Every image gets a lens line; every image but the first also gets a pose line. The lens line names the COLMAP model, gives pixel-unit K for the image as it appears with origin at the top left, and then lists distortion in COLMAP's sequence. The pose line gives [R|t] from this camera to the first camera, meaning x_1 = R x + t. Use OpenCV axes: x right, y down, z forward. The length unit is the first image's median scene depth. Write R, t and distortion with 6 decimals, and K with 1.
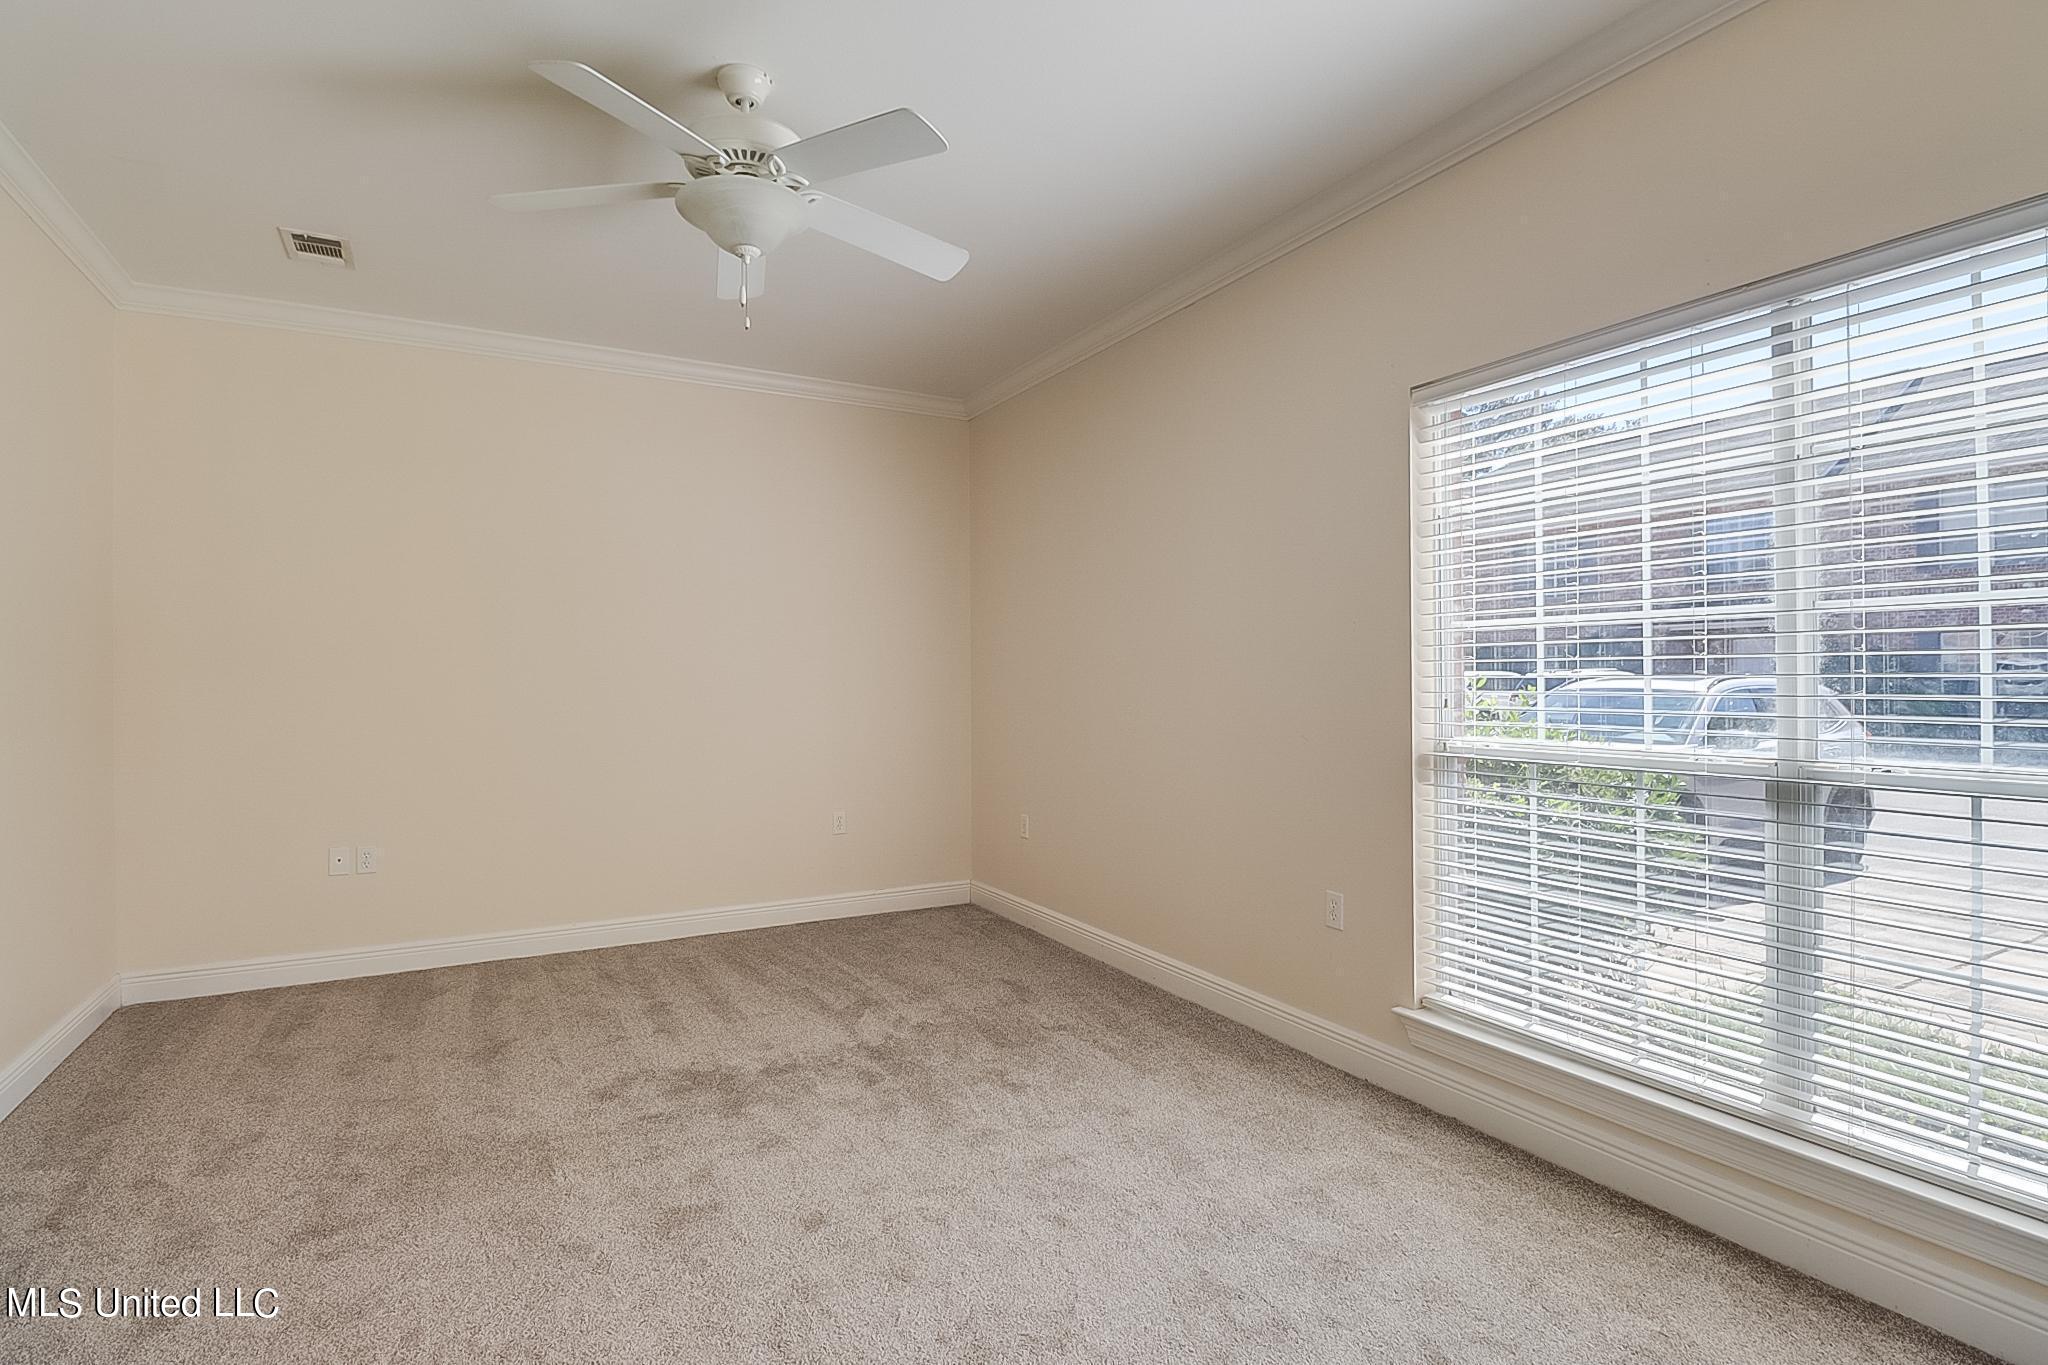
lens RADIAL K [[967.4, 0, 1025.2], [0, 967.4, 659.6], [0, 0, 1]] dist [-0.001552, -0.008707]
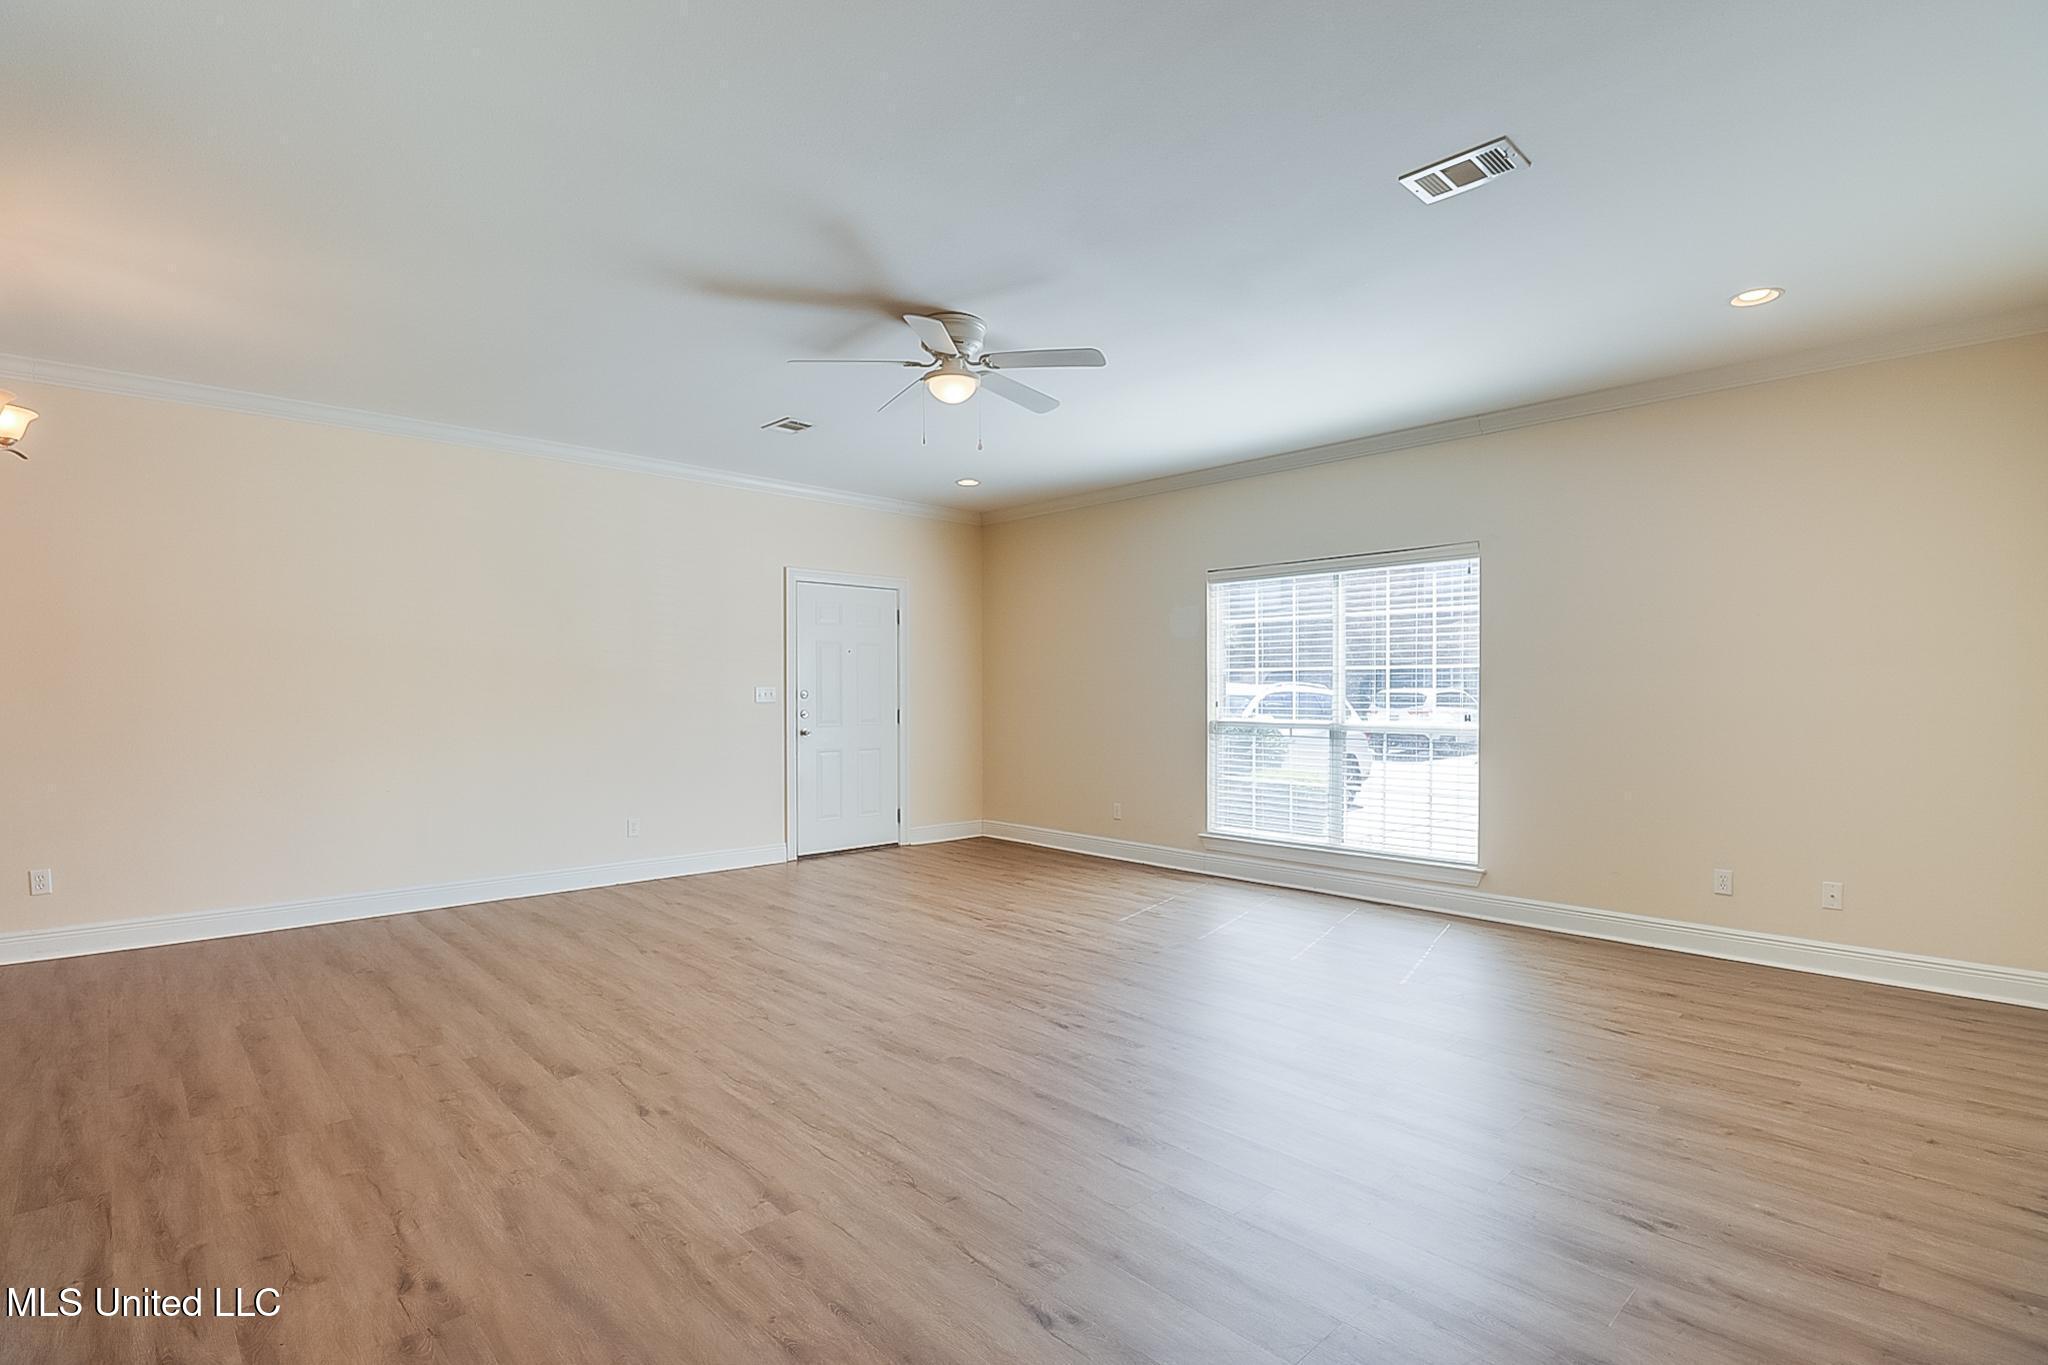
lens RADIAL K [[973.3, 0, 1027.6], [0, 973.3, 706.9], [0, 0, 1]] dist [0.000873, -0.010144]
pose [[0.977575, -0.010120, 0.210345, -0.551461], [0.000512, 0.998956, 0.045684, -0.058761], [-0.210588, -0.044552, 0.976559, -1.284346]]
